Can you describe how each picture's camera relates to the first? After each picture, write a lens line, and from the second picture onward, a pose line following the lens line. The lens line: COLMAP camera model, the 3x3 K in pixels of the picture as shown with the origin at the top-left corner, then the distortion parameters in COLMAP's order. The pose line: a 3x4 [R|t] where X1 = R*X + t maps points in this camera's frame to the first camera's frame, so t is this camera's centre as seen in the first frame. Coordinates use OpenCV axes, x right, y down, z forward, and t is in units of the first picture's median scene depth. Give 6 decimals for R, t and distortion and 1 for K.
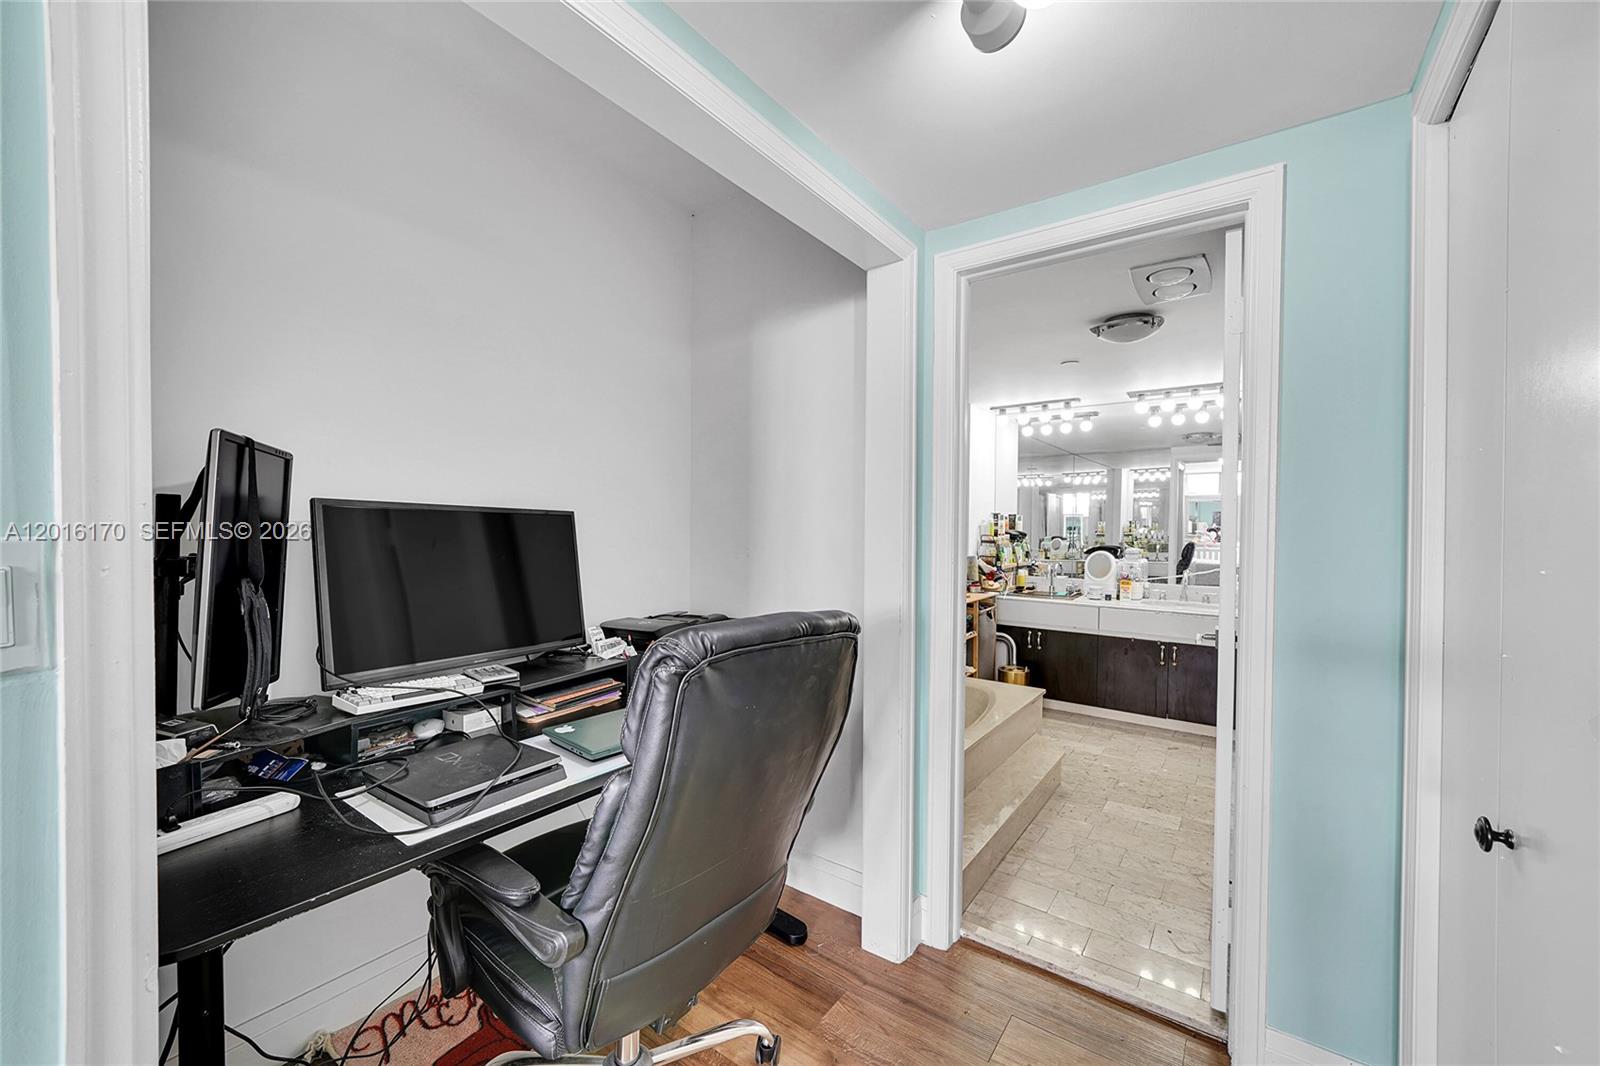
lens RADIAL K [[639.5, 0, 801.2], [0, 639.5, 533.7], [0, 0, 1]] dist [-0.006950, 0.000194]
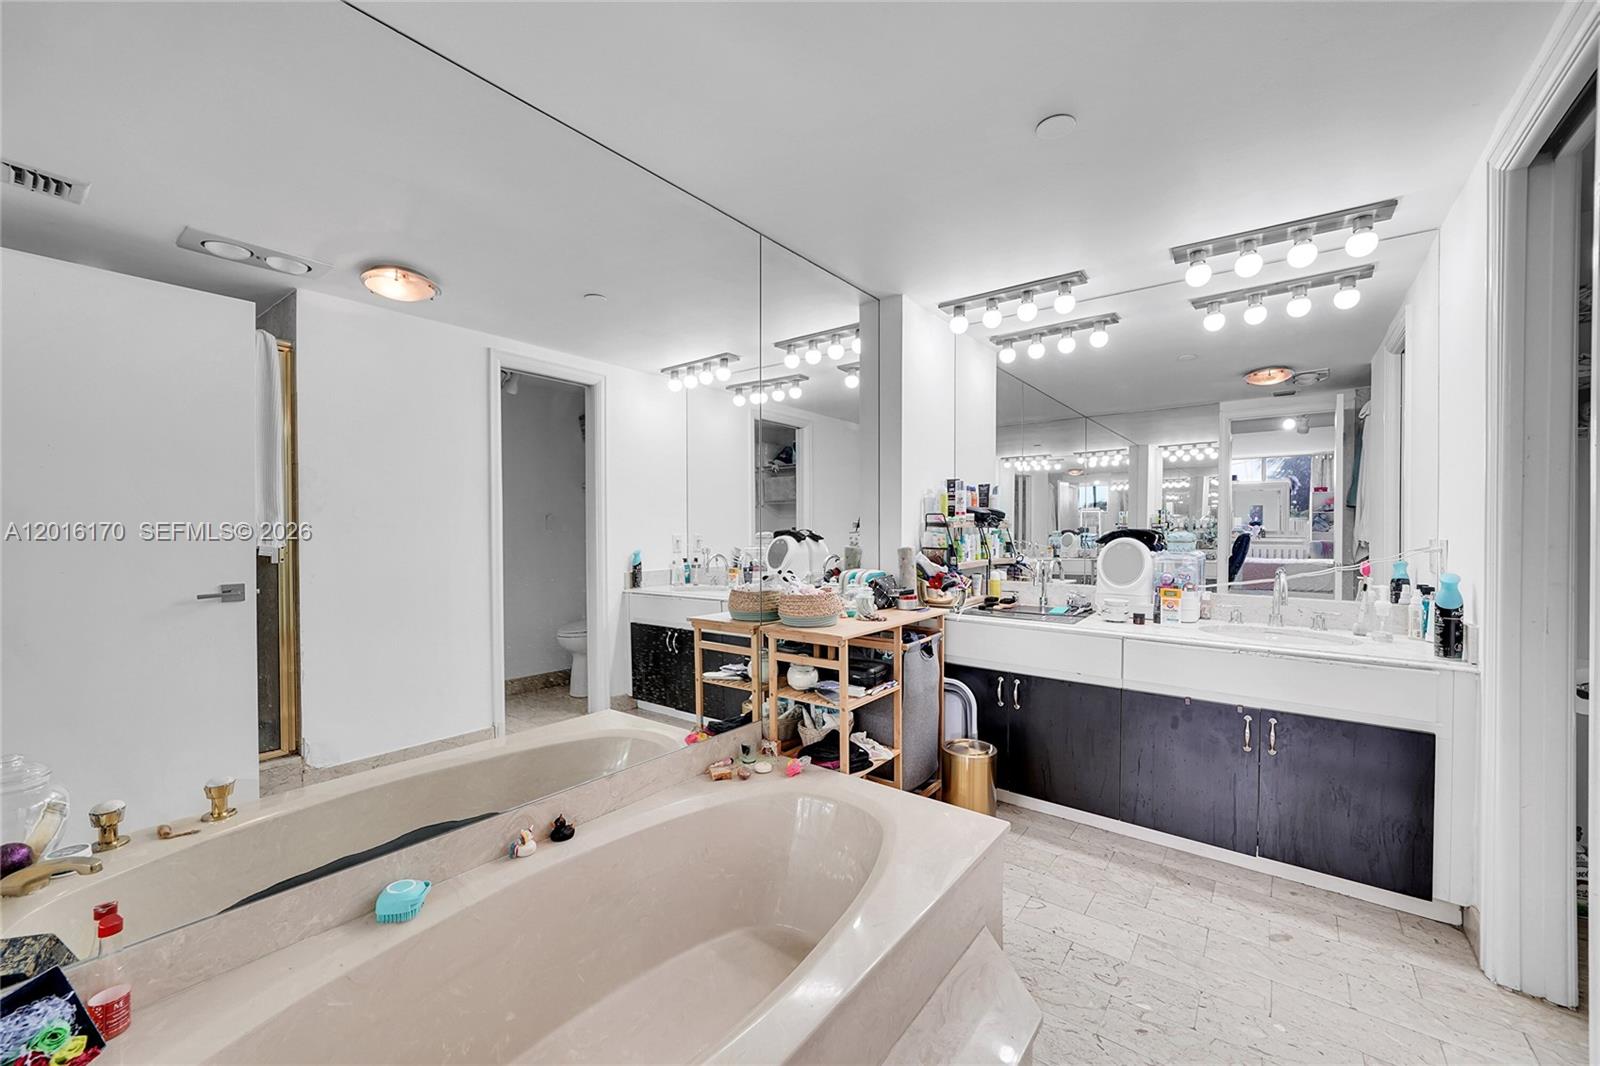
lens RADIAL K [[639.5, 0, 796.5], [0, 639.5, 534.3], [0, 0, 1]] dist [-0.006950, 0.000194]
pose [[0.999479, -0.005364, -0.031832, 0.181793], [0.005282, 0.999983, -0.002641, 0.023000], [0.031845, 0.002472, 0.999490, 0.394574]]
